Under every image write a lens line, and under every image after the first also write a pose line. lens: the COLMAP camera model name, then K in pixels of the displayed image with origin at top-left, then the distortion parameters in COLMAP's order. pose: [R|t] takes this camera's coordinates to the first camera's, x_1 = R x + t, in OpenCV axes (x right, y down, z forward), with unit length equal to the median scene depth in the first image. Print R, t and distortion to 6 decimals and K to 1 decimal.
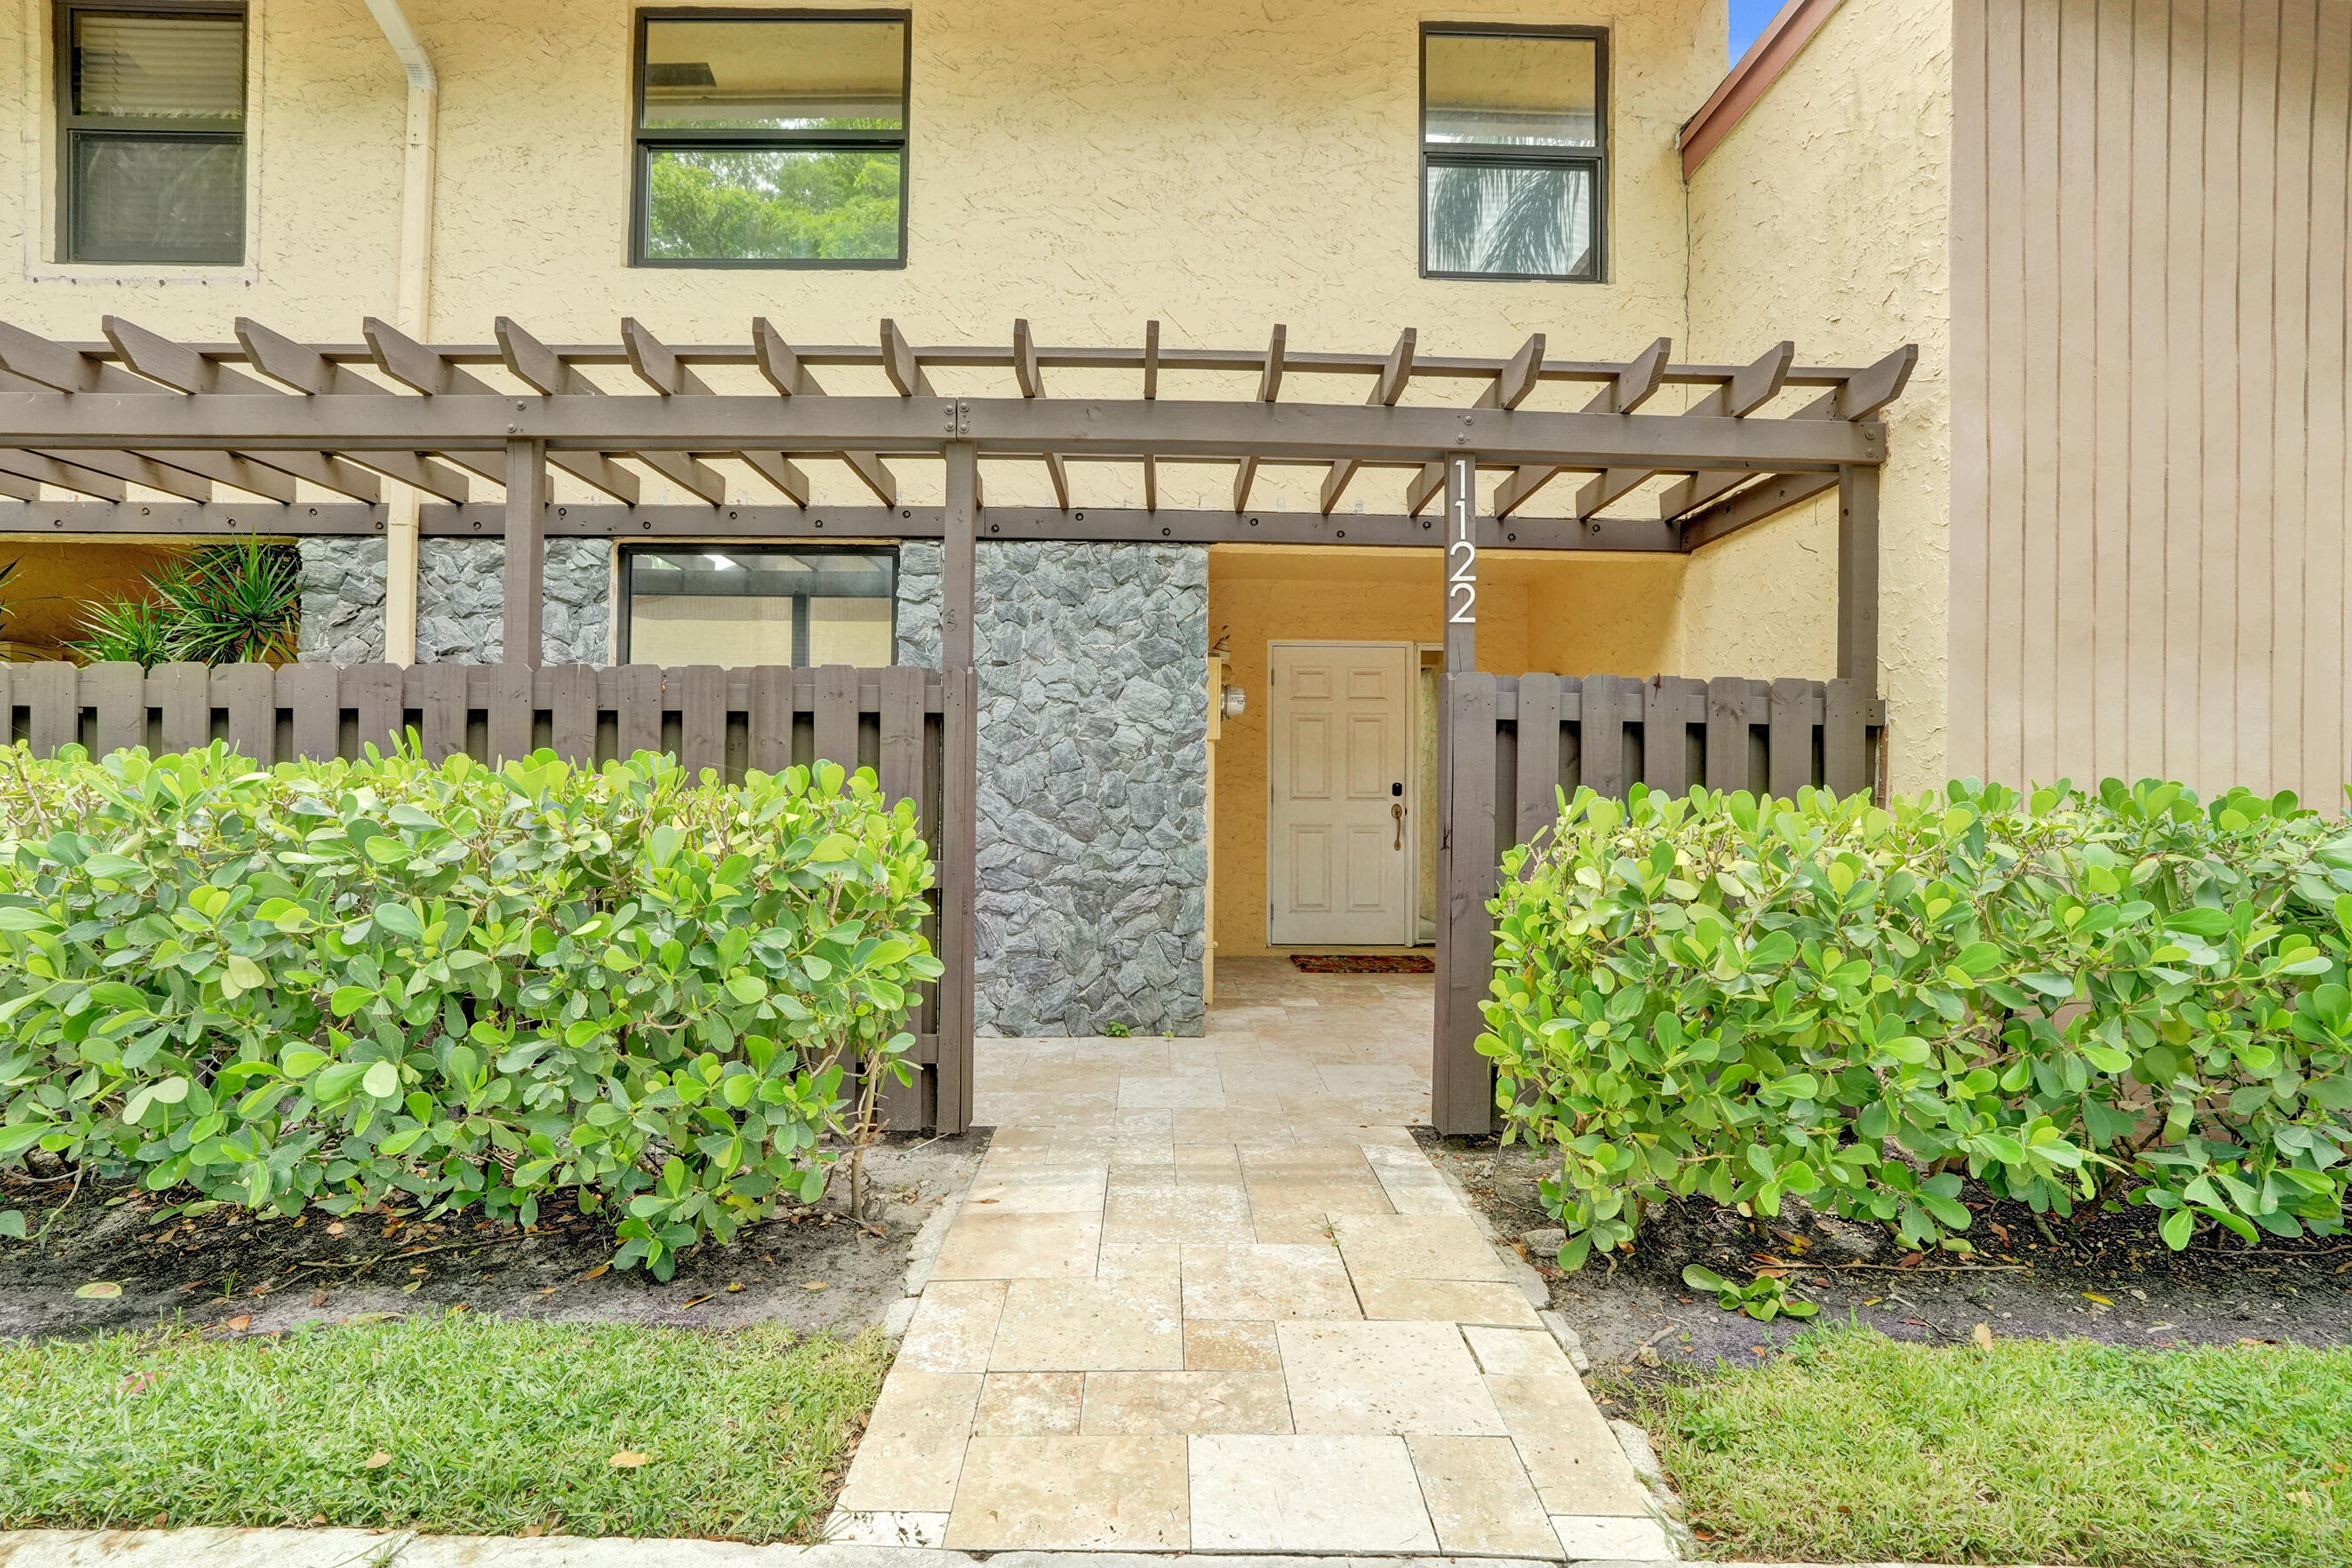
lens RADIAL K [[1117.9, 0, 1169.0], [0, 1117.9, 777.3], [0, 0, 1]] dist [-0.047342, 0.022319]
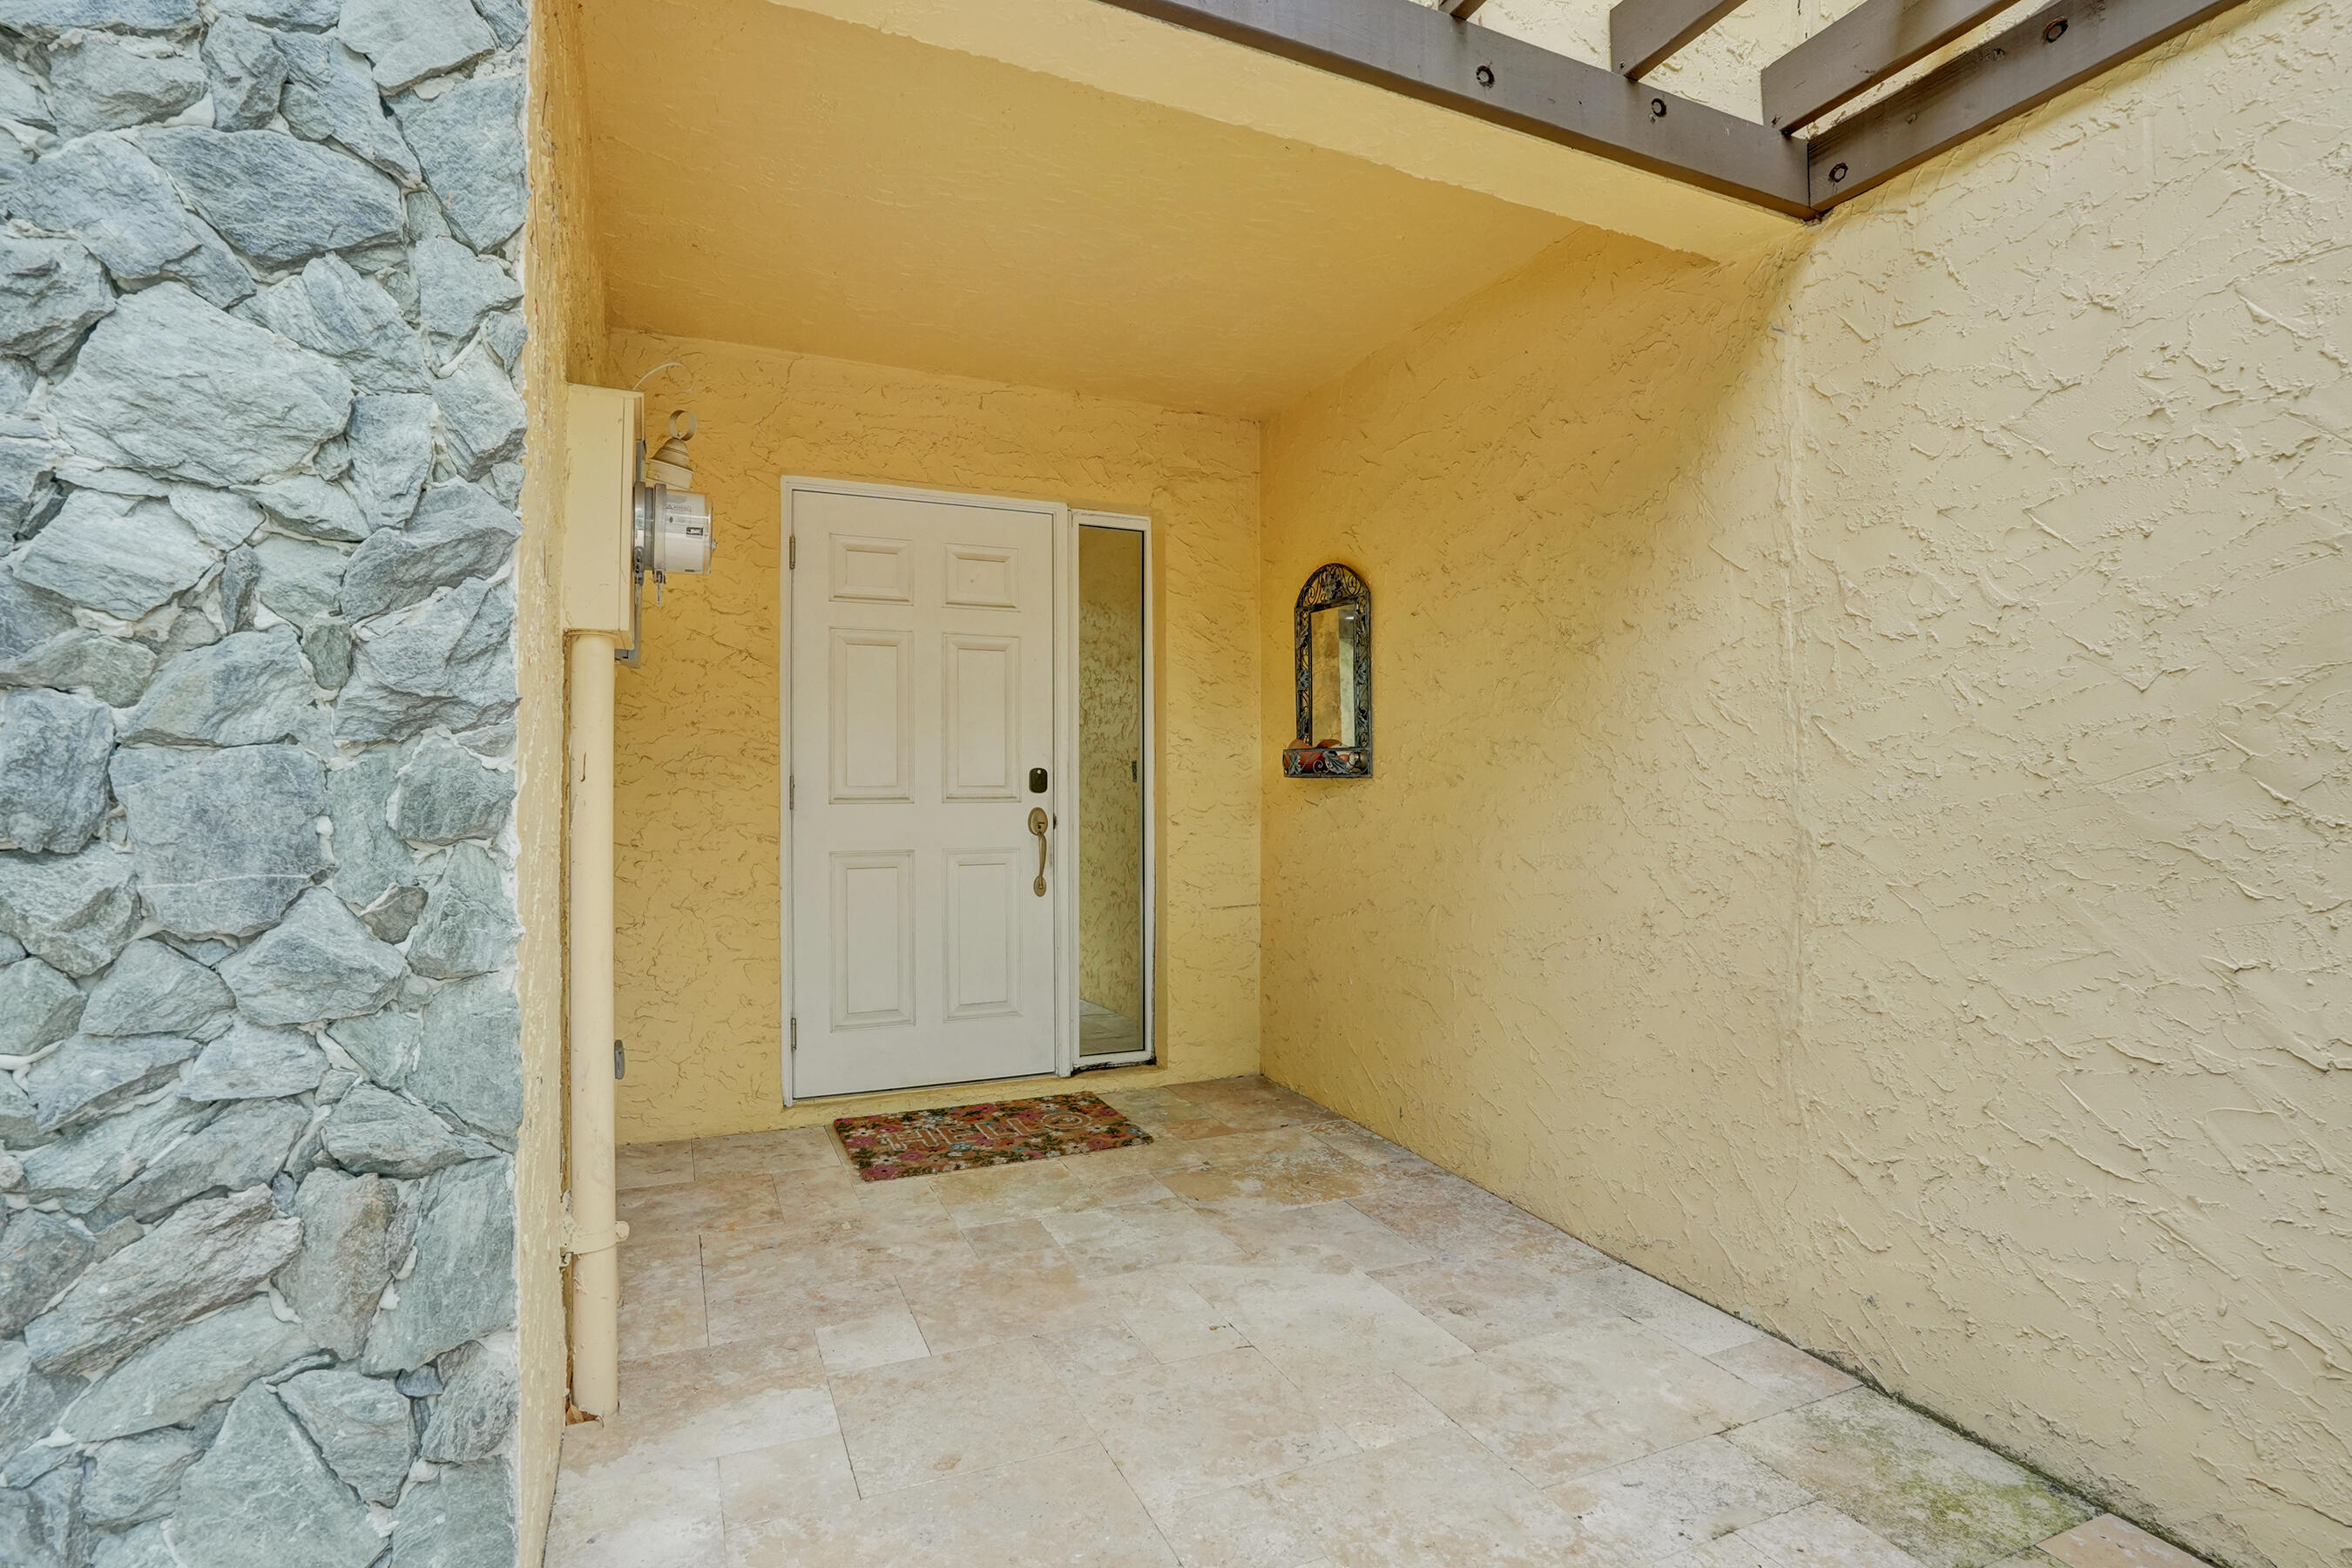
lens RADIAL K [[1117.9, 0, 1169.0], [0, 1117.9, 777.3], [0, 0, 1]] dist [-0.047342, 0.022319]
pose [[0.914173, -0.006824, 0.405268, 0.067630], [0.006222, 0.999977, 0.002803, 0.011971], [-0.405277, -0.000040, 0.914194, 0.712080]]
